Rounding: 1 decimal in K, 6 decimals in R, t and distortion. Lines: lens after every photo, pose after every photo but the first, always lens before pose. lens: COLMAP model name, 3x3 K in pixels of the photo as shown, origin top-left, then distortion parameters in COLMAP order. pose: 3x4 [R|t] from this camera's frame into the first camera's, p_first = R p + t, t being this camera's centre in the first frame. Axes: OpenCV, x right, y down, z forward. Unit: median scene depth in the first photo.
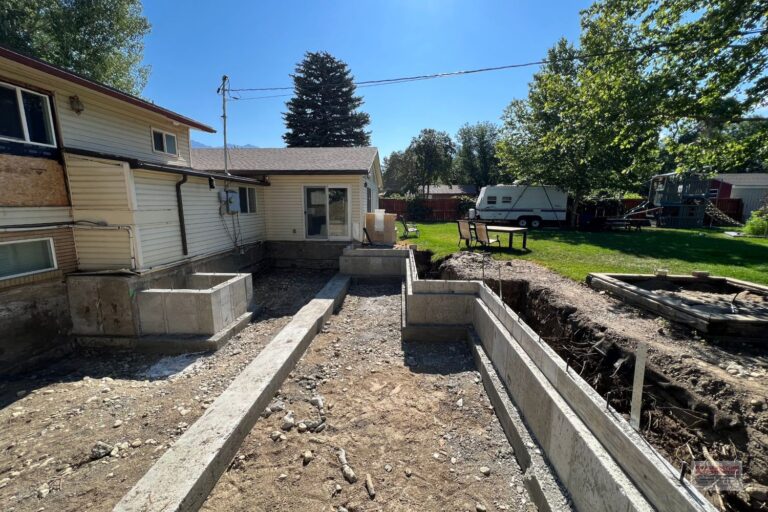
lens RADIAL K [[314.9, 0, 384.0], [0, 314.9, 256.0], [0, 0, 1]] dist [0.001466, 0.000171]
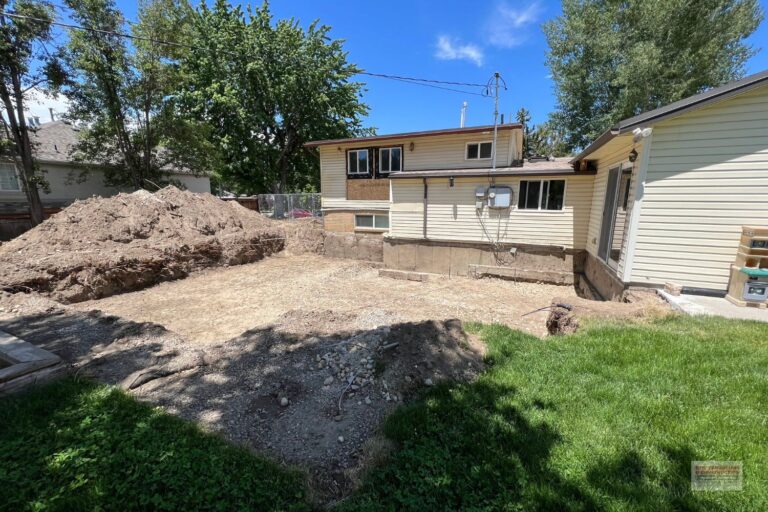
lens RADIAL K [[314.9, 0, 384.0], [0, 314.9, 256.0], [0, 0, 1]] dist [0.001466, 0.000171]
pose [[-0.372923, 0.175113, -0.911188, 0.762330], [-0.149866, 0.957768, 0.245401, -0.235945], [0.915679, 0.228072, -0.330930, 1.326763]]
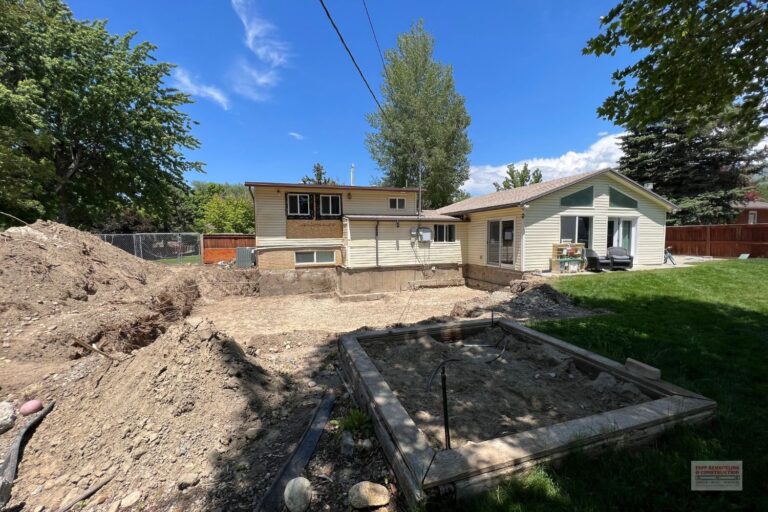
lens RADIAL K [[314.9, 0, 384.0], [0, 314.9, 256.0], [0, 0, 1]] dist [0.001466, 0.000171]
pose [[0.371268, 0.057604, -0.926737, 1.122008], [-0.143924, 0.989581, 0.003851, -0.060852], [0.917303, 0.131950, 0.375691, 0.325676]]
